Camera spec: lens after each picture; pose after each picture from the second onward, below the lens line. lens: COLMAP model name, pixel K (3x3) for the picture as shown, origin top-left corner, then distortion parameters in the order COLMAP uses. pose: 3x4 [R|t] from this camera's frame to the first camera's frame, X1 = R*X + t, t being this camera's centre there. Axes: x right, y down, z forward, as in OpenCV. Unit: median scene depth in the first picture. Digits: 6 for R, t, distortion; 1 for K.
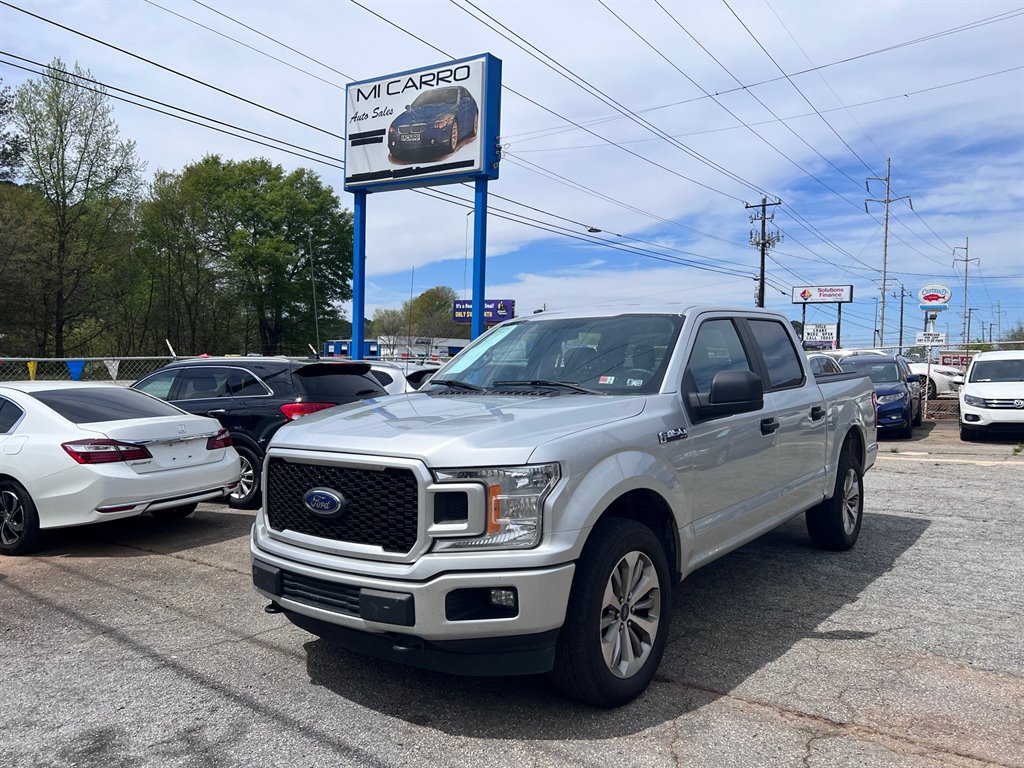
lens RADIAL K [[759.0, 0, 524.1], [0, 759.0, 394.2], [0, 0, 1]] dist [0.008199, -0.002371]
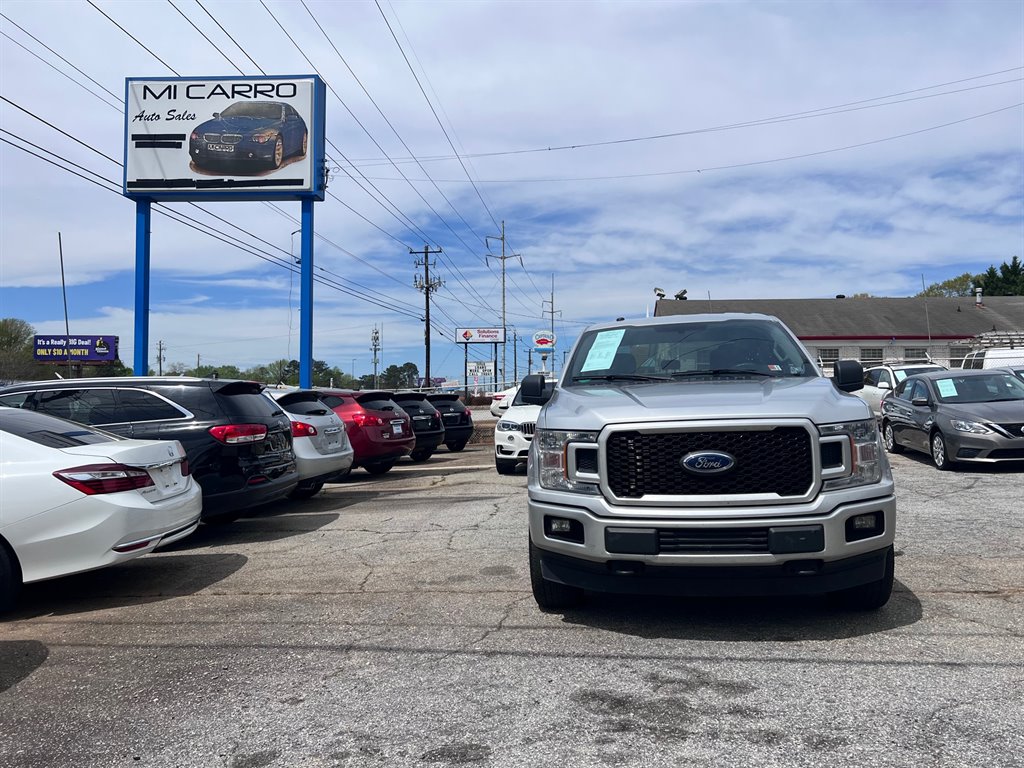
lens RADIAL K [[762.9, 0, 512.0], [0, 762.9, 384.0], [0, 0, 1]] dist [0.086212, -0.142057]
pose [[0.880875, -0.008474, 0.473274, -0.284366], [0.041227, 0.997414, -0.058876, 0.020193], [-0.471551, 0.071374, 0.878946, 0.024538]]
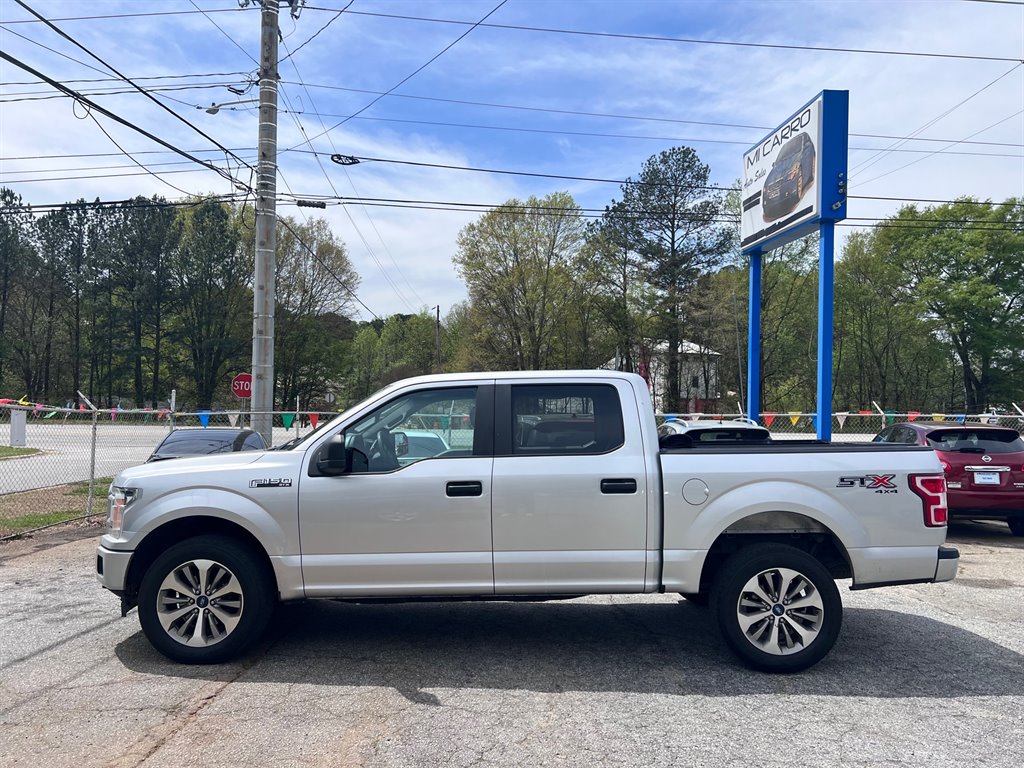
lens RADIAL K [[759.0, 0, 524.1], [0, 759.0, 394.2], [0, 0, 1]] dist [0.008199, -0.002371]
pose [[0.610373, -0.022236, -0.791802, 0.431399], [-0.032990, 0.998025, -0.053458, -0.012597], [0.791427, 0.058751, 0.608434, 0.151150]]
